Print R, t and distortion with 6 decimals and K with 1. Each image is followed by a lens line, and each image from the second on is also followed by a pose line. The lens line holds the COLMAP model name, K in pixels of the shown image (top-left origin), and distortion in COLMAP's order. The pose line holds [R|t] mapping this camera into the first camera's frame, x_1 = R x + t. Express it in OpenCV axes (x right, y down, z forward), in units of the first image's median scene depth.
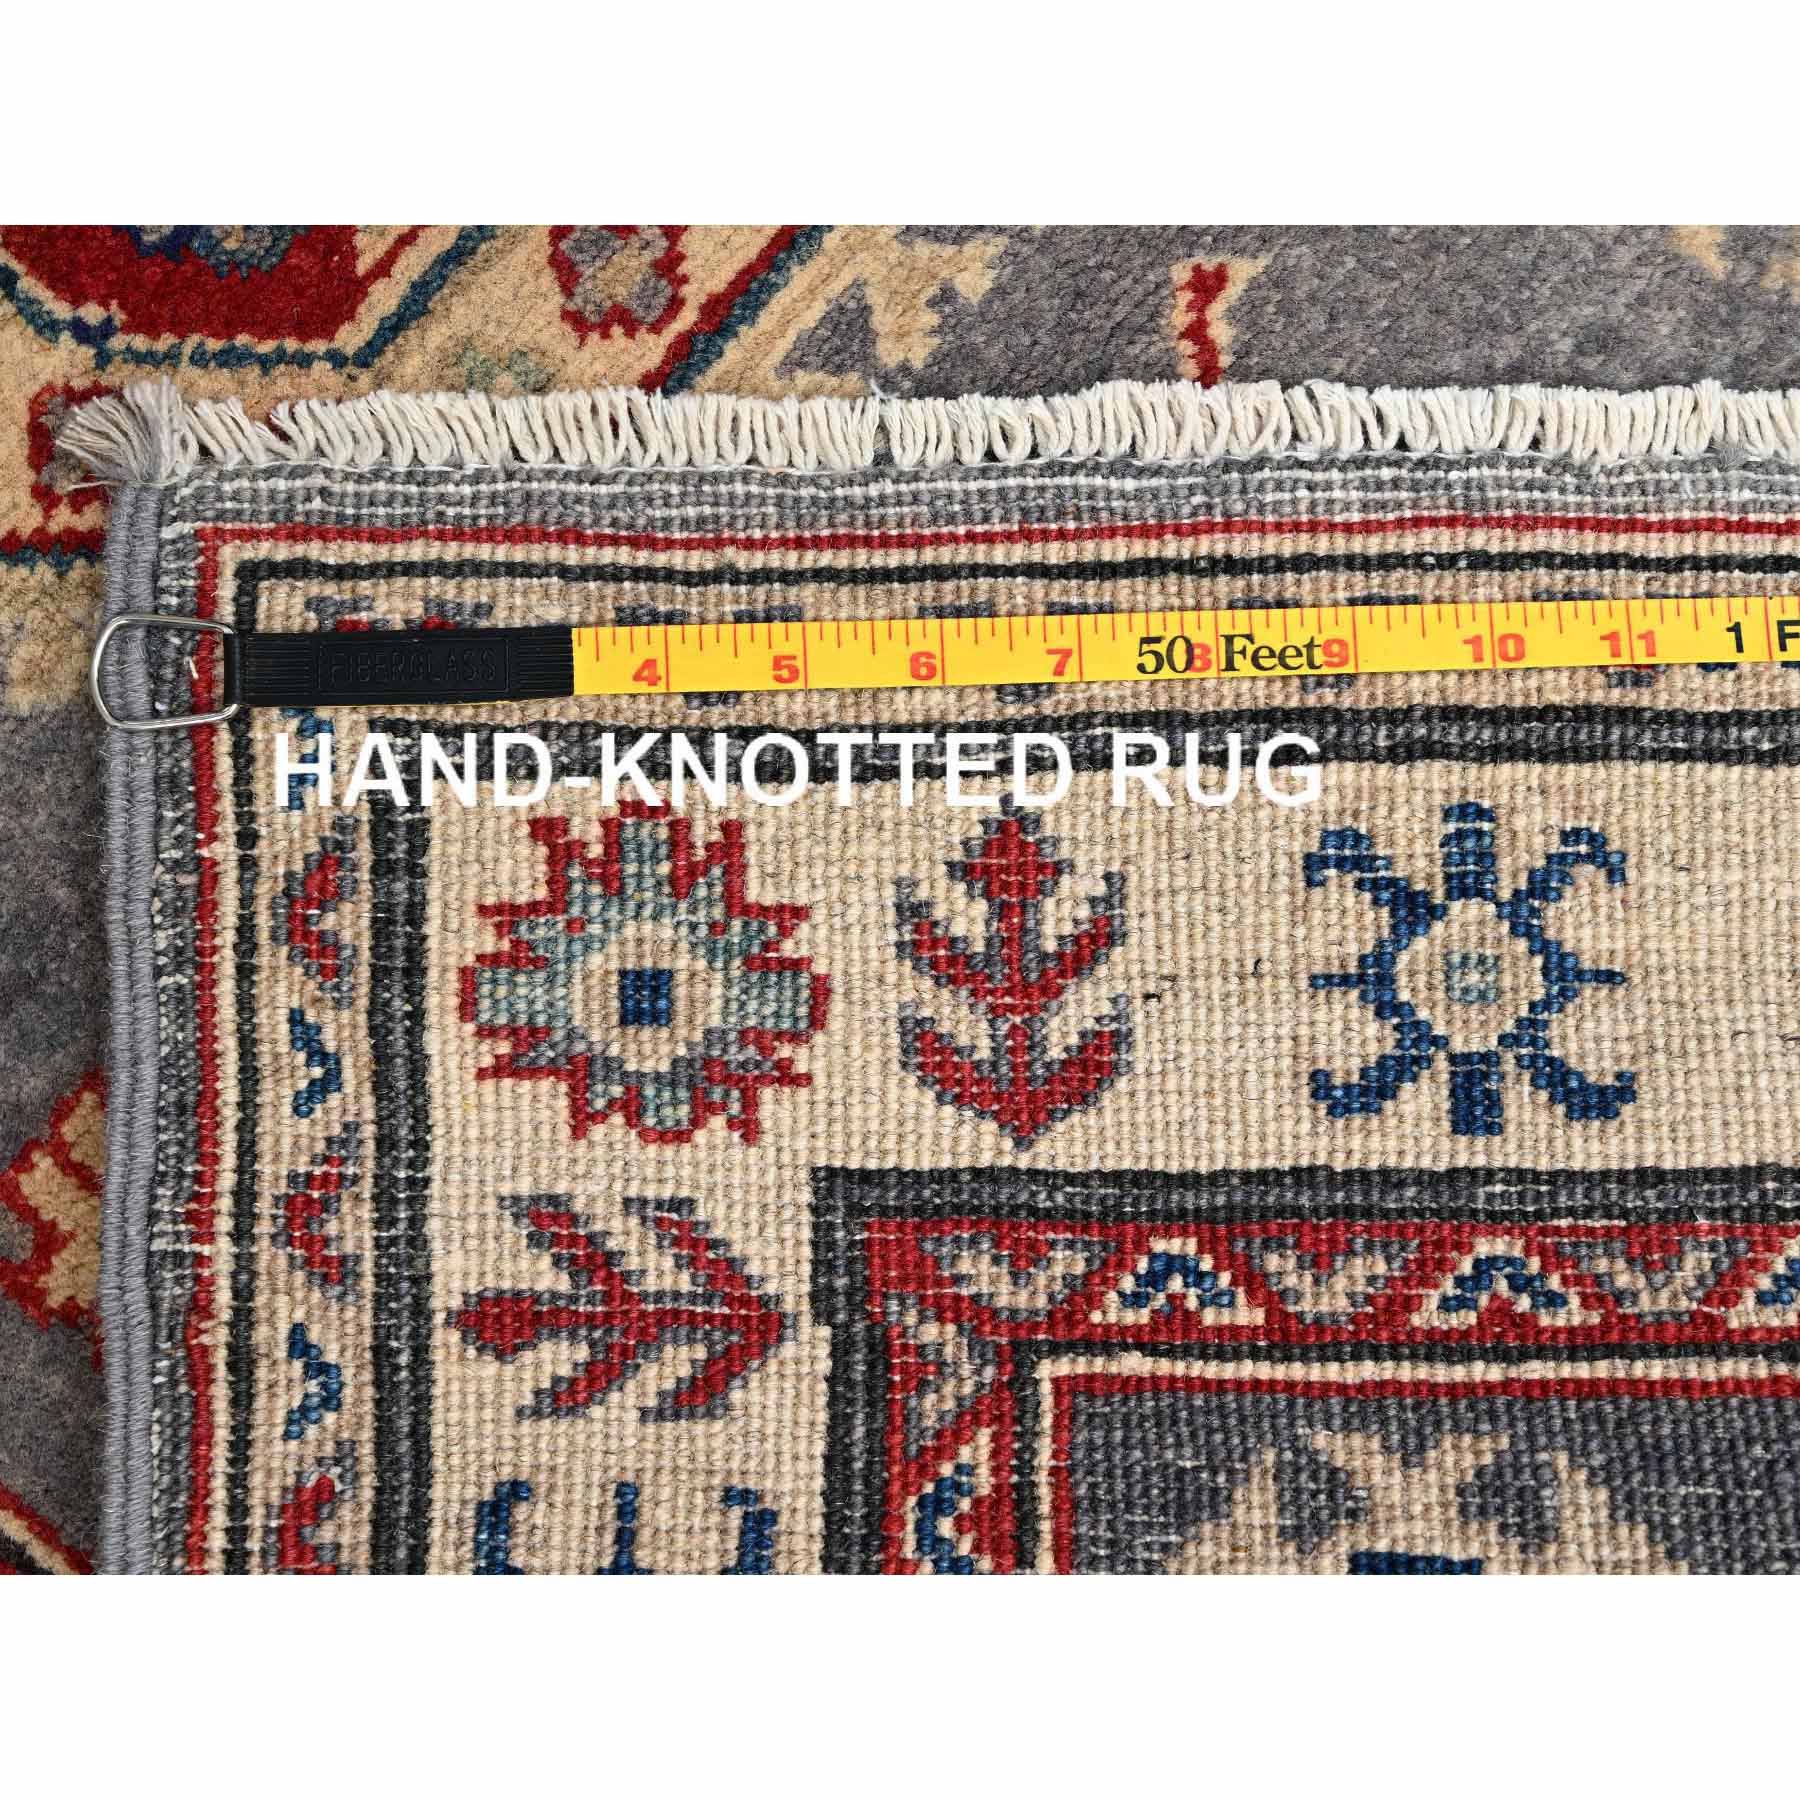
lens RADIAL K [[2882.3, 0, 901.7], [0, 2882.3, 898.6], [0, 0, 1]] dist [0.030817, 0.000000]
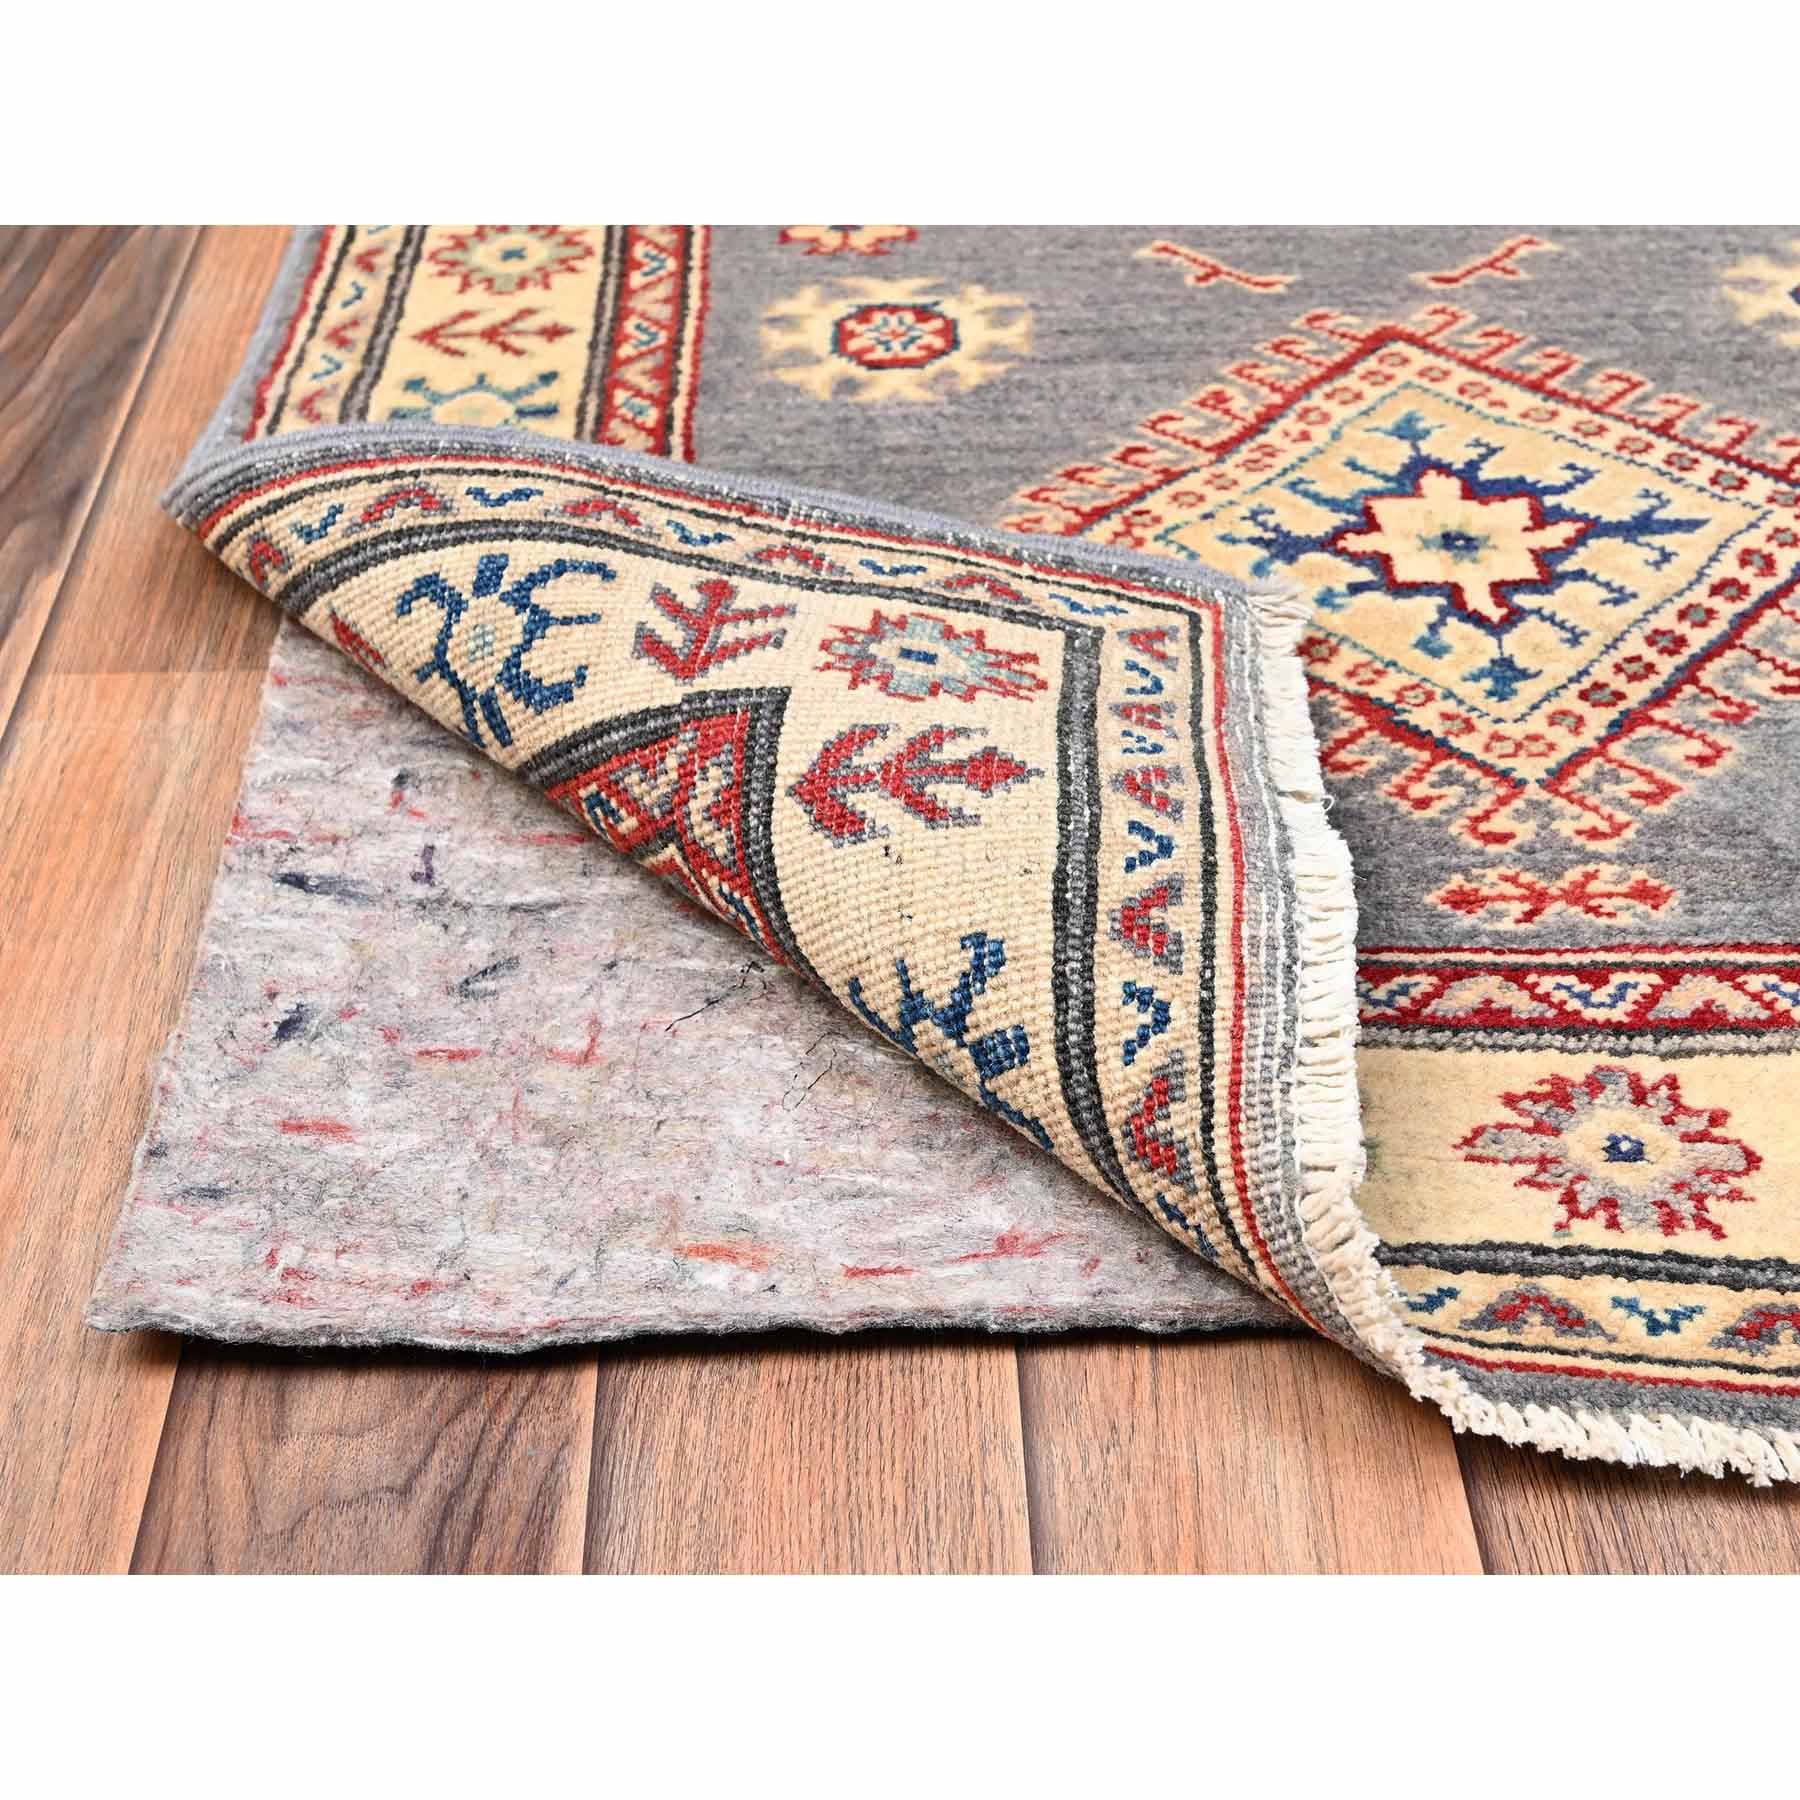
lens RADIAL K [[2882.3, 0, 891.4], [0, 2882.3, 896.1], [0, 0, 1]] dist [0.030817, 0.000000]
pose [[-0.075082, 0.971173, 0.226242, -0.263175], [-0.996605, -0.080768, 0.015965, 0.011544], [0.033777, -0.224275, 0.973940, -0.429851]]
